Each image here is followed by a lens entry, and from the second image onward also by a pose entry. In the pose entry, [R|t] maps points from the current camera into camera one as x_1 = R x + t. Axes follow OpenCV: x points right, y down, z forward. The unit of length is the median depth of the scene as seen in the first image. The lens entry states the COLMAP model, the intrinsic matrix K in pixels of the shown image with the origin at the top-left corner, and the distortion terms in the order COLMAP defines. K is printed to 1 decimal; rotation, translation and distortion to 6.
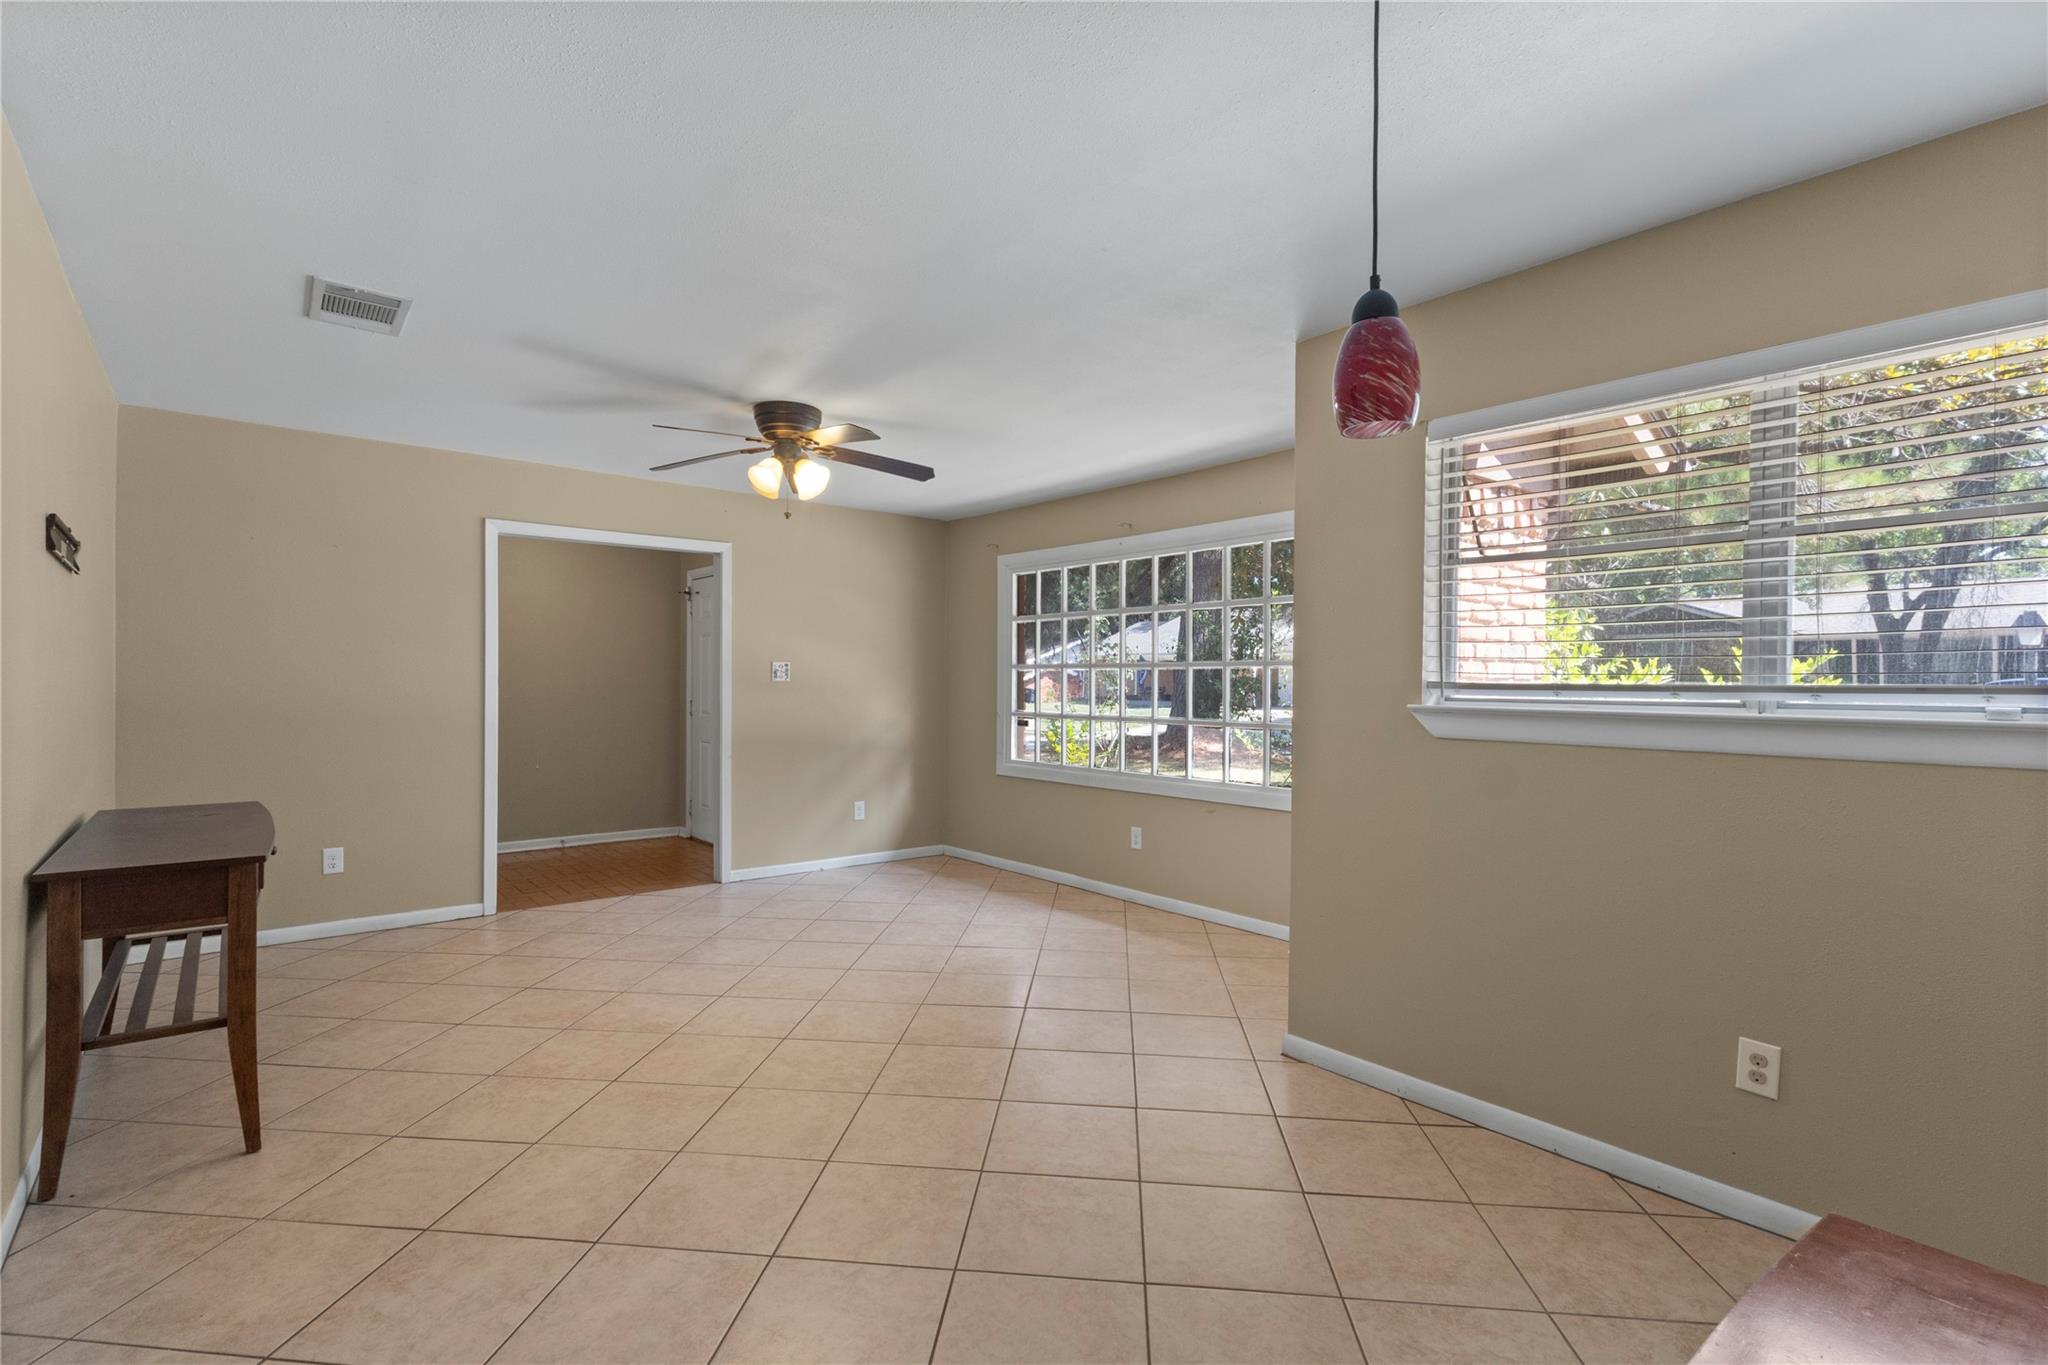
lens RADIAL K [[958.0, 0, 1027.7], [0, 958.0, 684.8], [0, 0, 1]] dist [-0.000242, -0.000283]
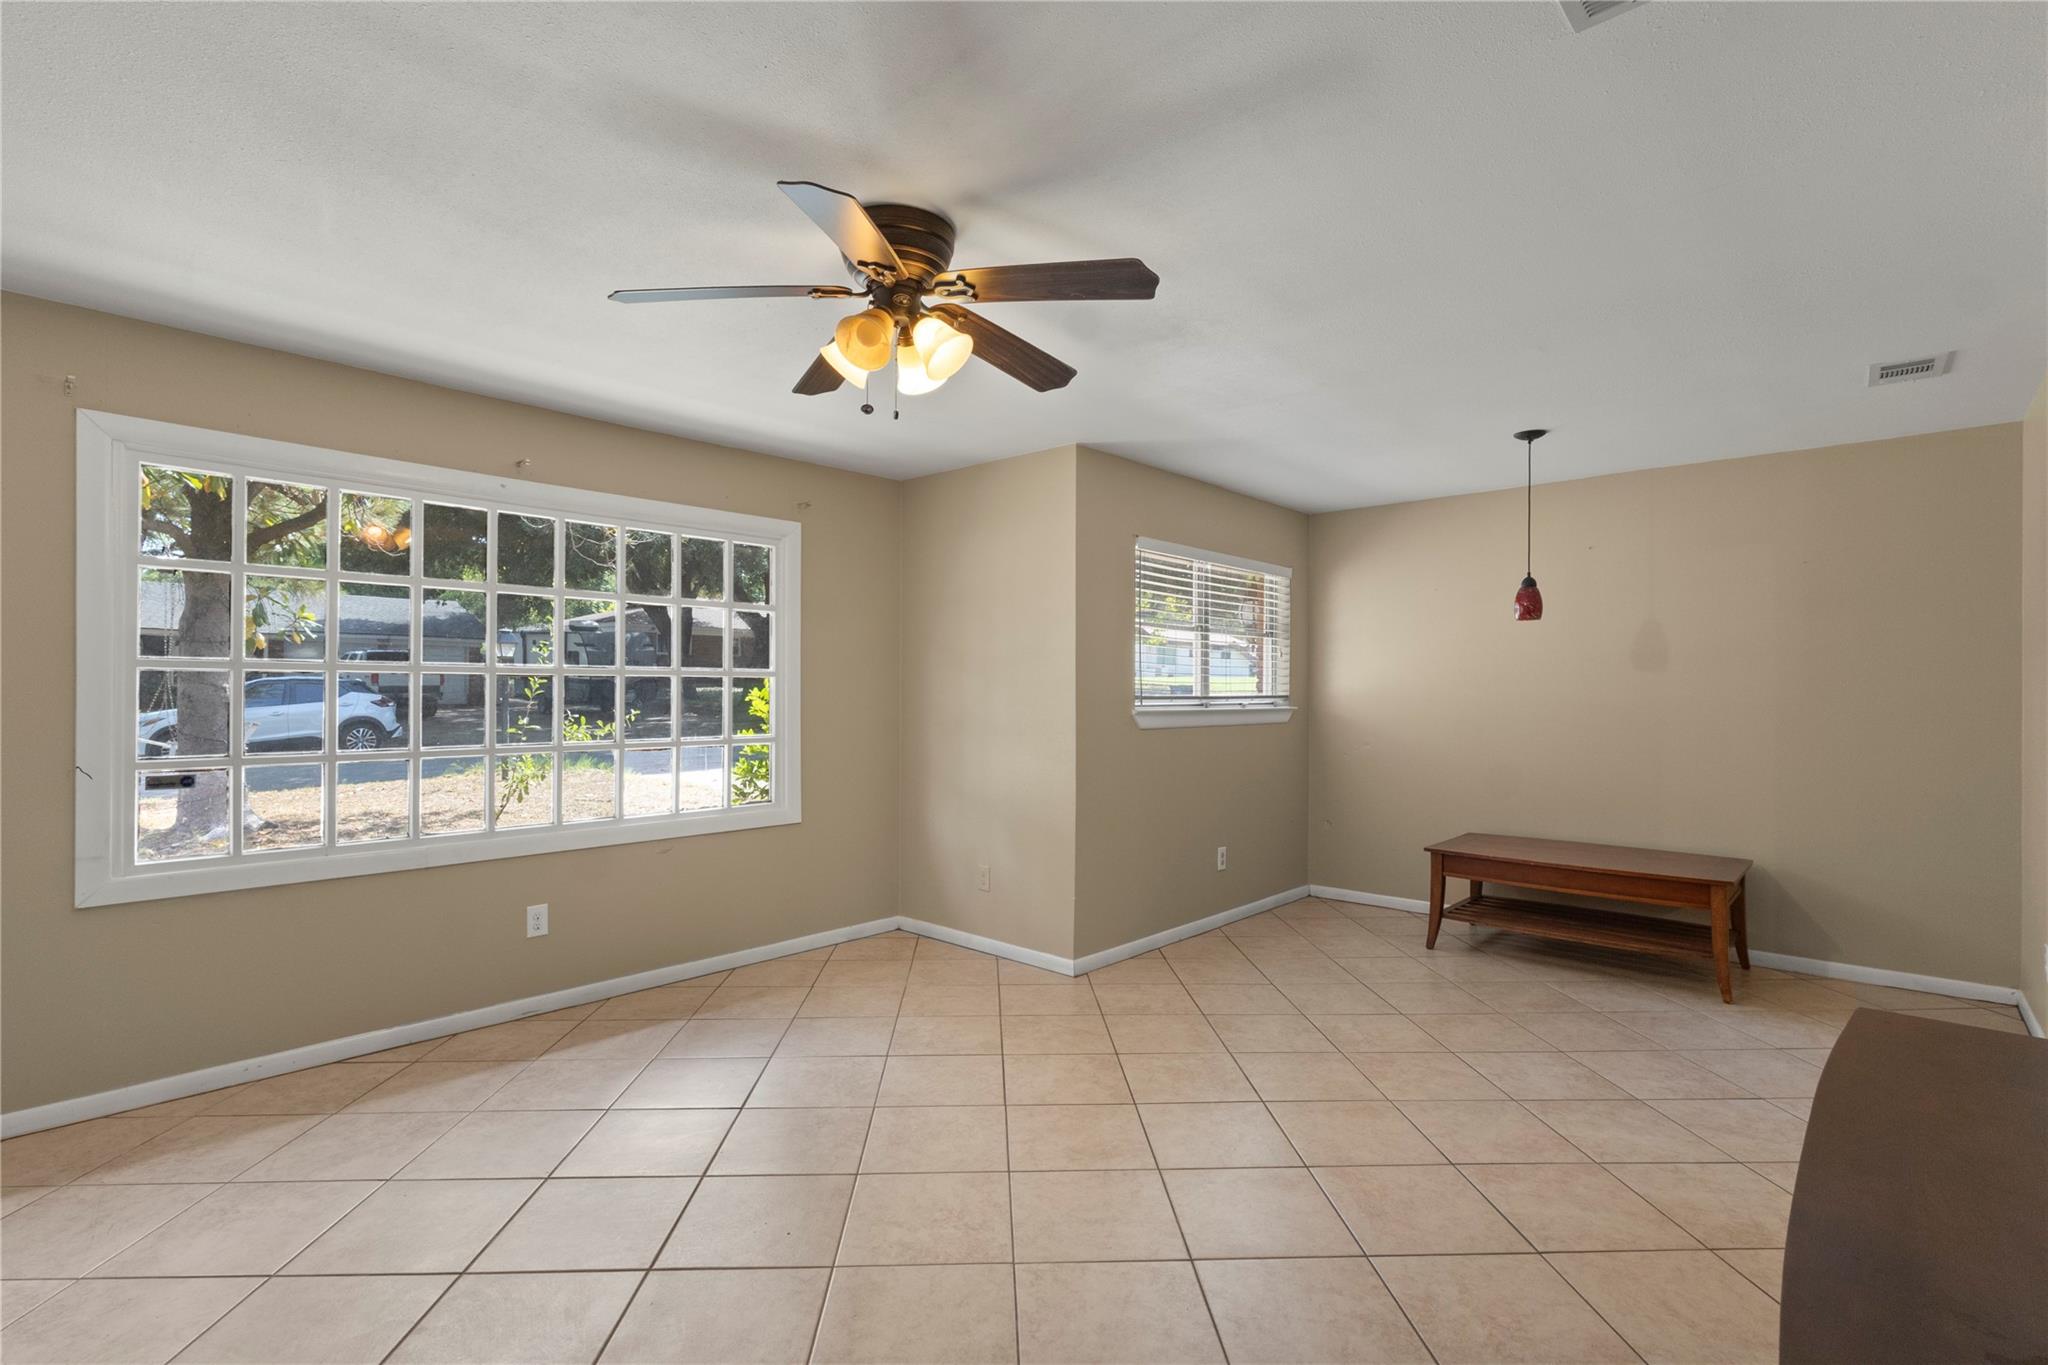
lens RADIAL K [[958.0, 0, 1017.6], [0, 958.0, 682.0], [0, 0, 1]] dist [-0.000242, -0.000283]
pose [[-0.137993, -0.002364, 0.990430, -0.971585], [-0.003328, 0.999993, 0.001923, -0.023099], [-0.990428, -0.003031, -0.138000, 1.184143]]
